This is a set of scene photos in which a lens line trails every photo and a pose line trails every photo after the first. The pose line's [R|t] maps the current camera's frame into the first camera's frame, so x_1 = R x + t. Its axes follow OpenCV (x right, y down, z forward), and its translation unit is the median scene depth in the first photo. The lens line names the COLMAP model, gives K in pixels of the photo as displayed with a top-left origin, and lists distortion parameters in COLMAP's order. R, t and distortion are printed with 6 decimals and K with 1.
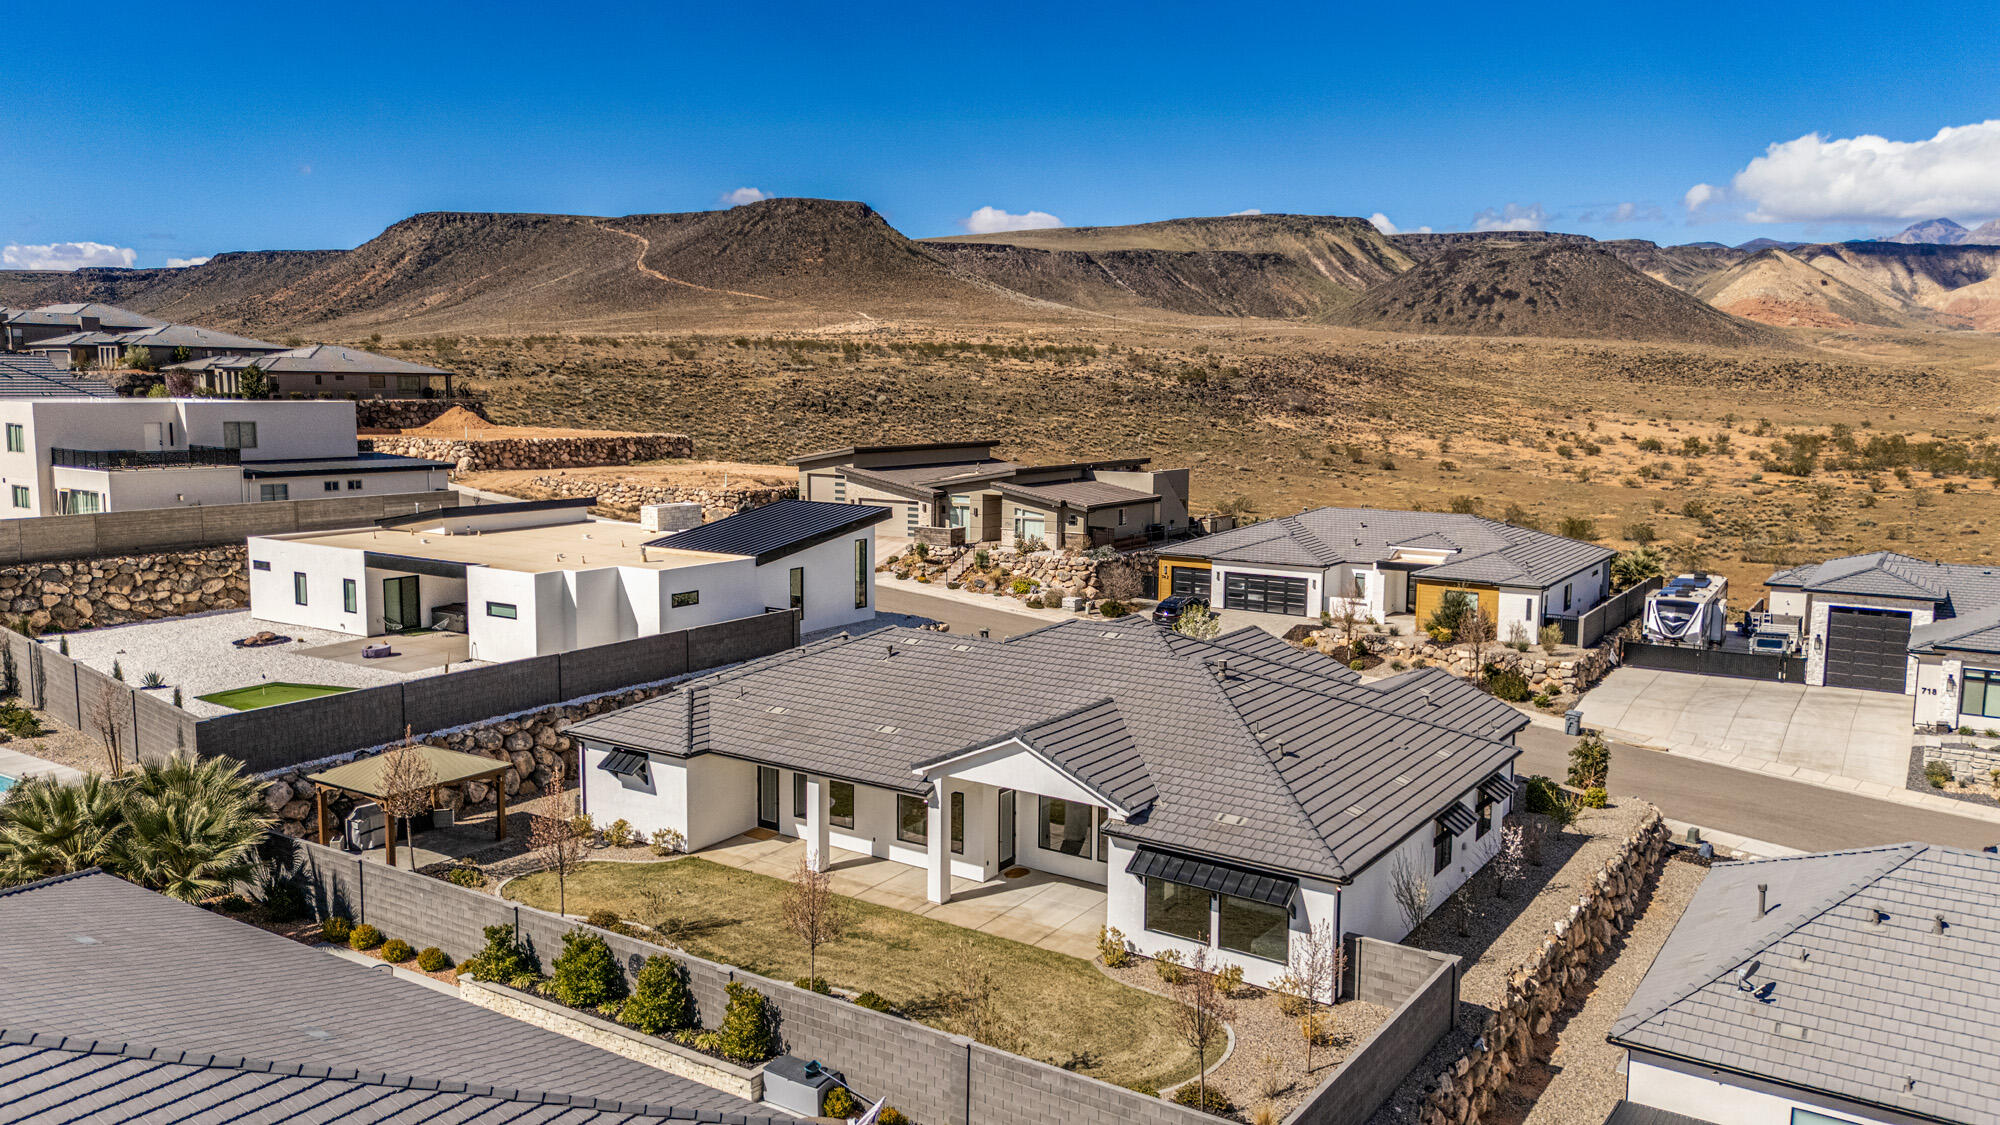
lens RADIAL K [[1459.6, 0, 1006.0], [0, 1459.6, 556.8], [0, 0, 1]] dist [0.089936, -0.100529]
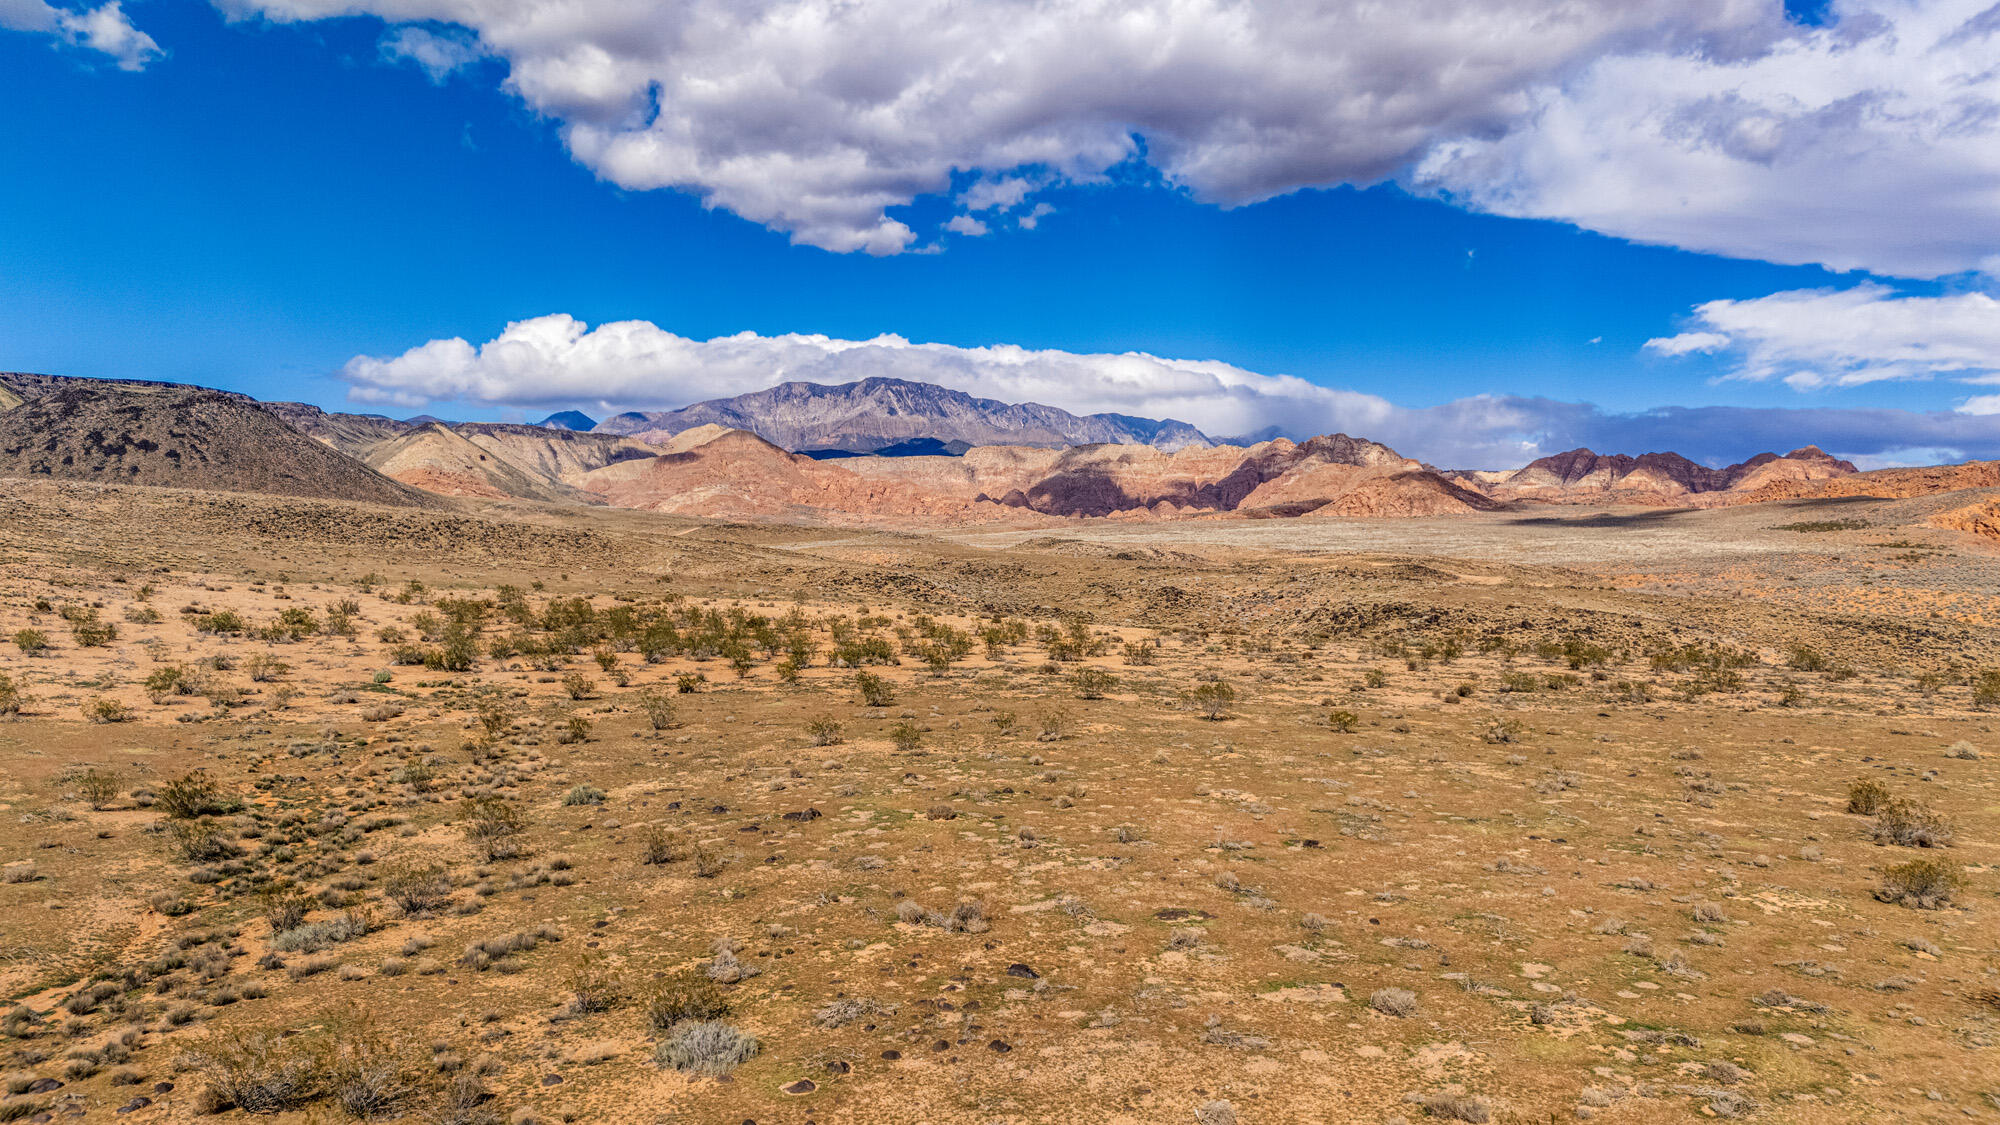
lens RADIAL K [[1459.6, 0, 1015.5], [0, 1459.6, 564.6], [0, 0, 1]] dist [0.089936, -0.100529]
pose [[0.664912, -0.002420, 0.746918, 0.248604], [0.082740, 0.994079, -0.070436, -0.037242], [-0.742325, 0.108634, 0.661175, 0.449026]]
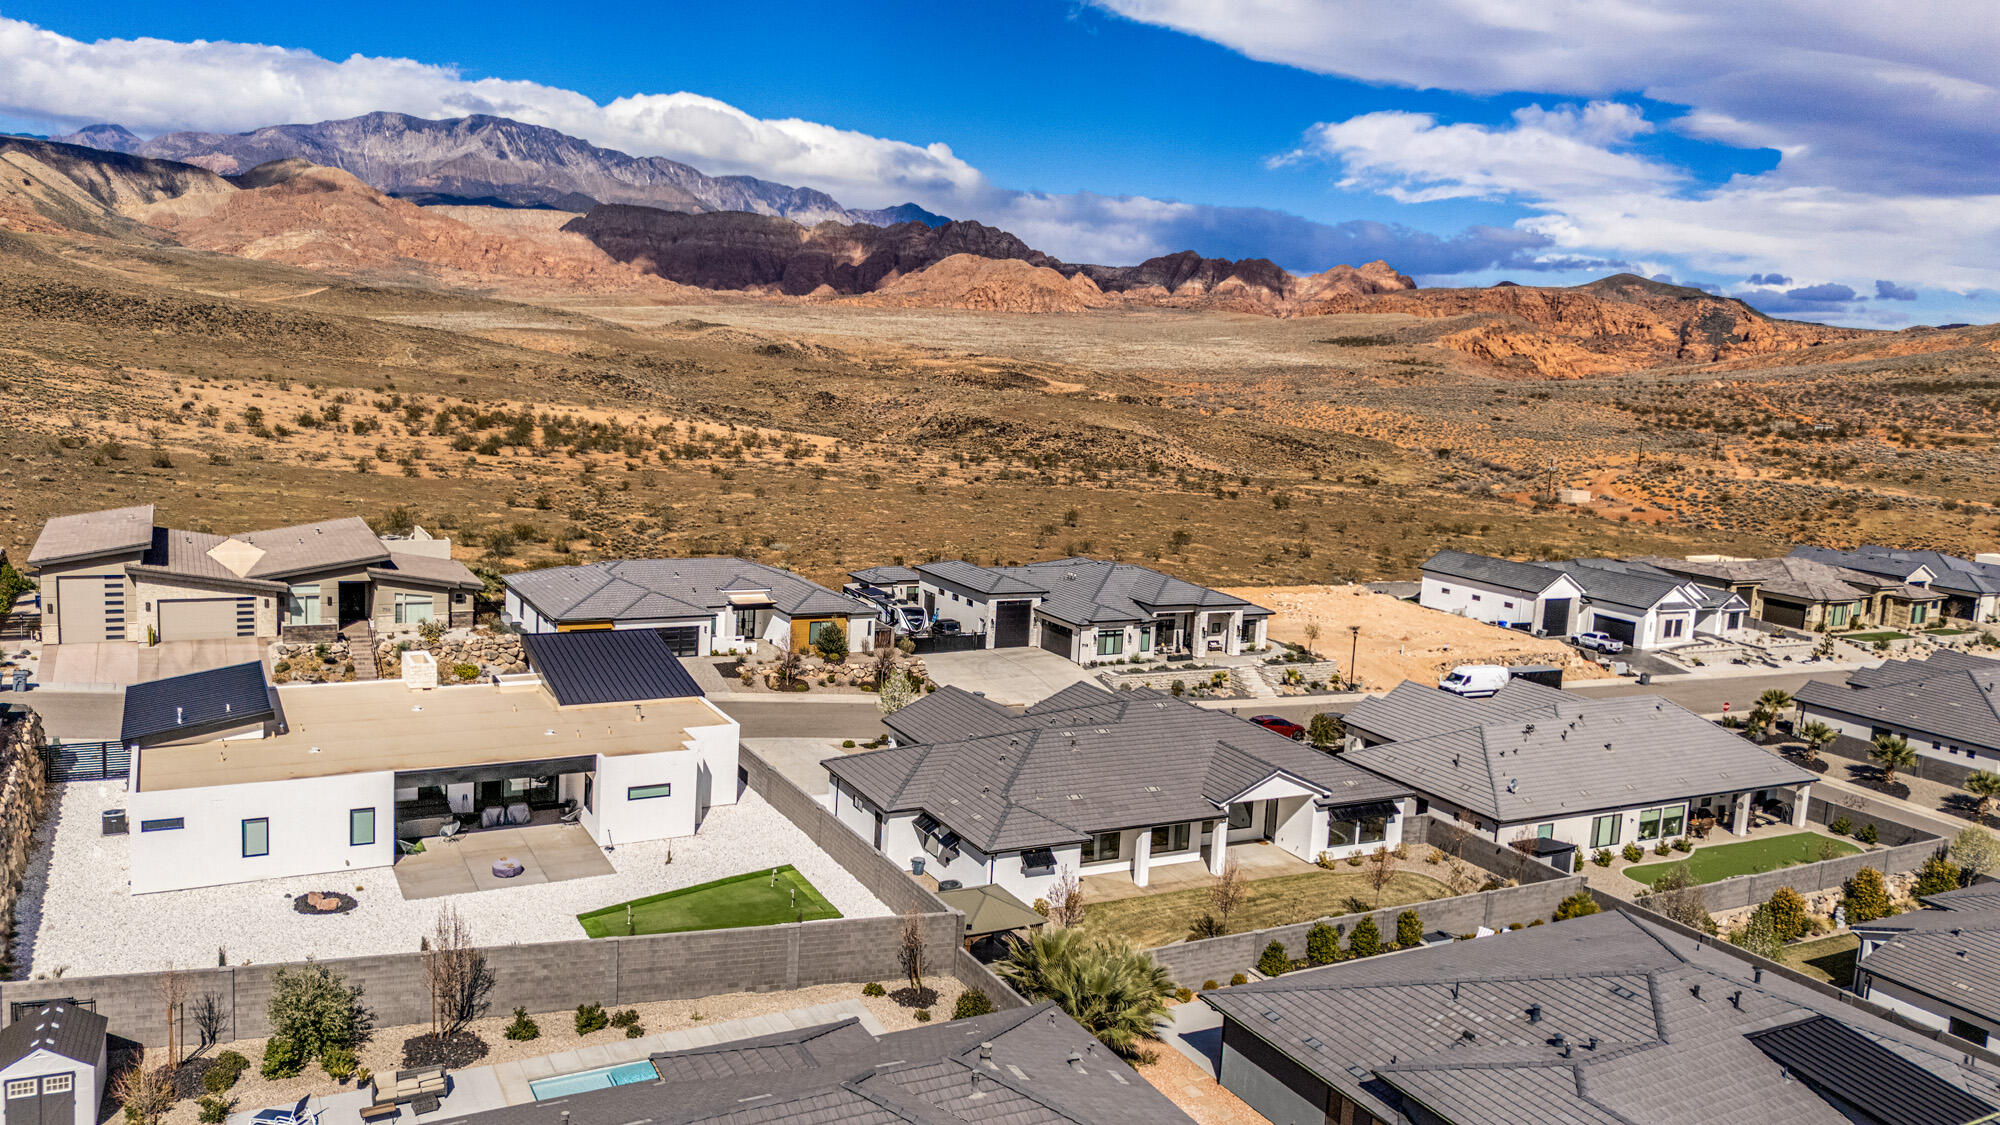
lens RADIAL K [[1459.6, 0, 1007.1], [0, 1459.6, 564.4], [0, 0, 1]] dist [0.089936, -0.100529]
pose [[0.465395, -0.110025, 0.878238, -0.332222], [0.050622, 0.993928, 0.097694, -0.063542], [-0.883655, -0.001008, 0.468138, 0.080374]]
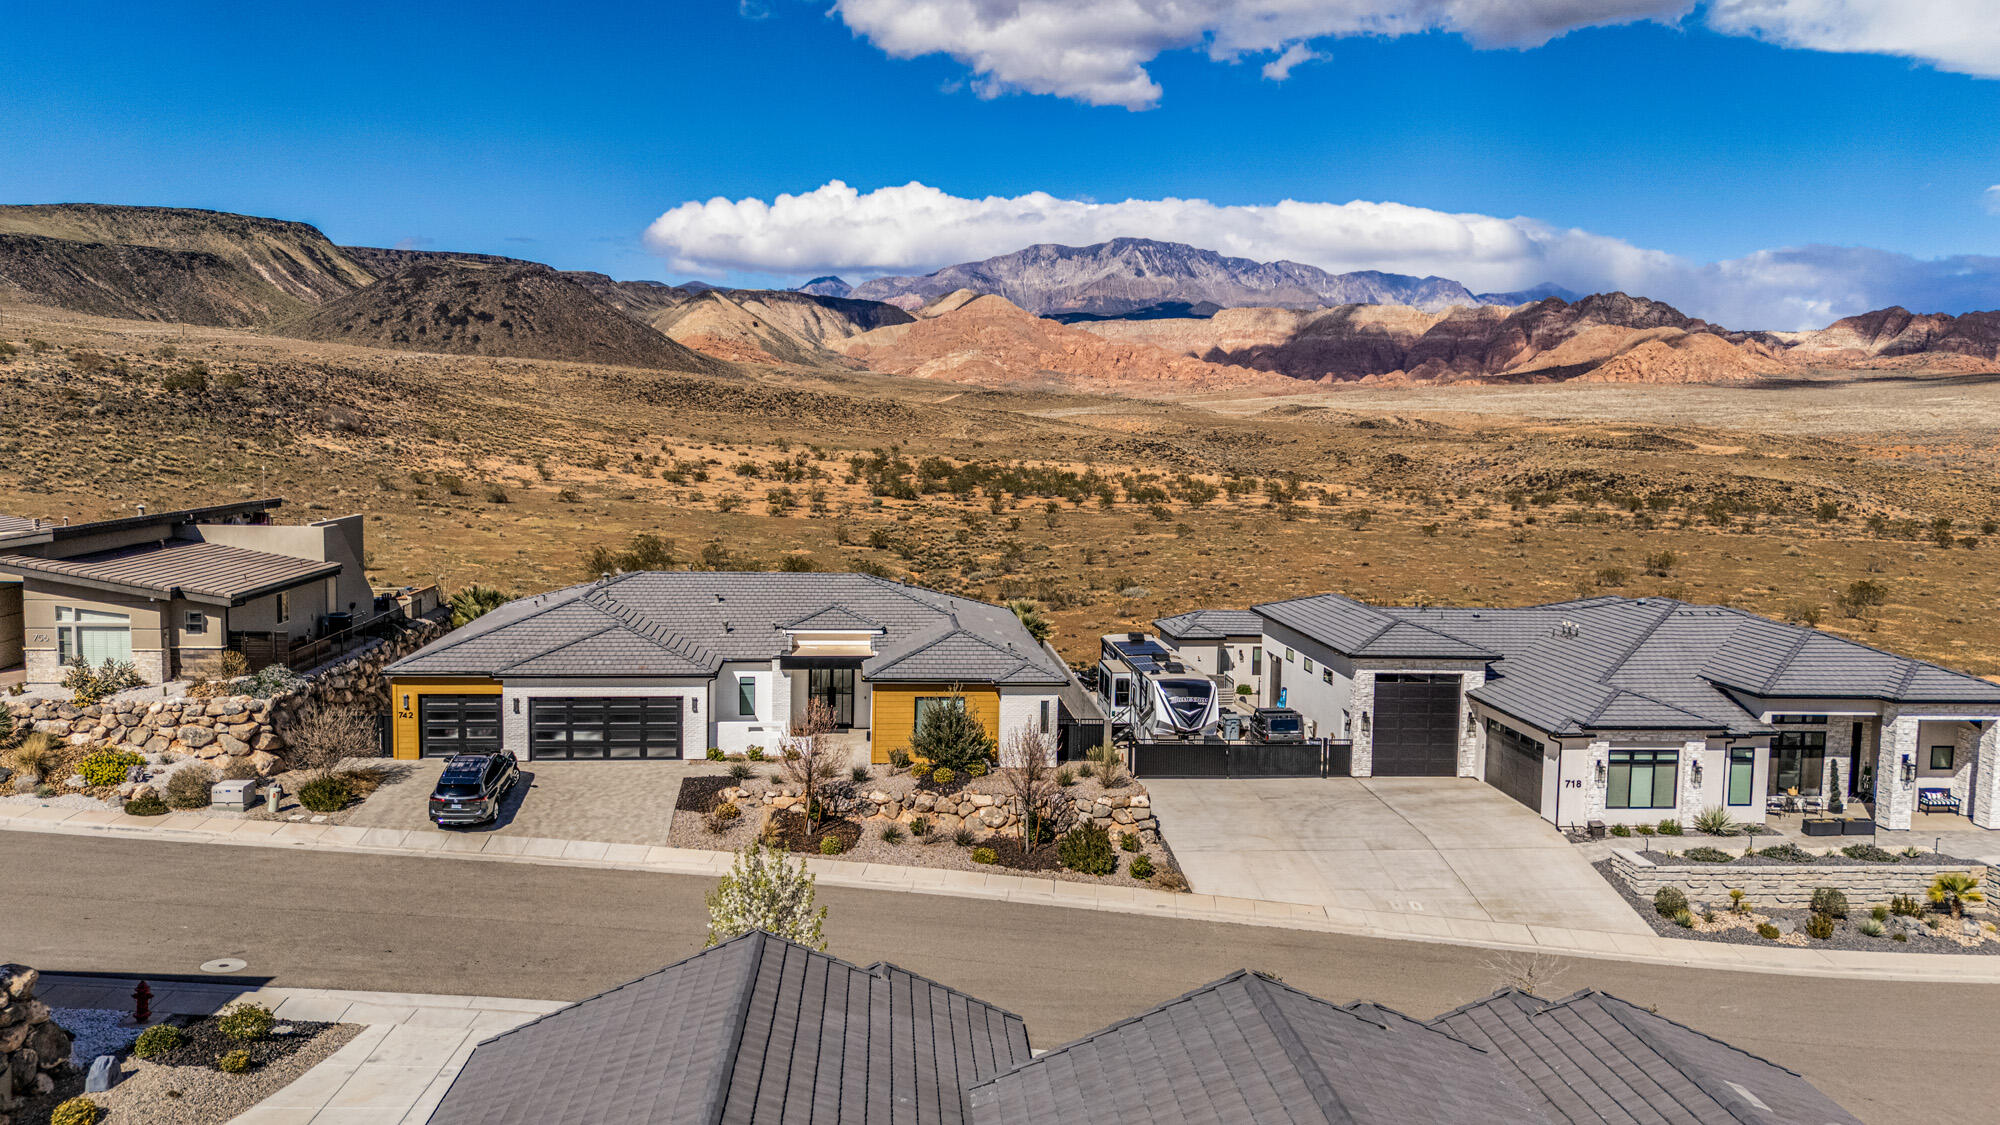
lens RADIAL K [[1459.6, 0, 1005.9], [0, 1459.6, 571.2], [0, 0, 1]] dist [0.089936, -0.100529]
pose [[0.783427, -0.056119, 0.618945, -0.026850], [0.060541, 0.998069, 0.013865, -0.016200], [-0.618529, 0.026609, 0.785312, 0.191856]]
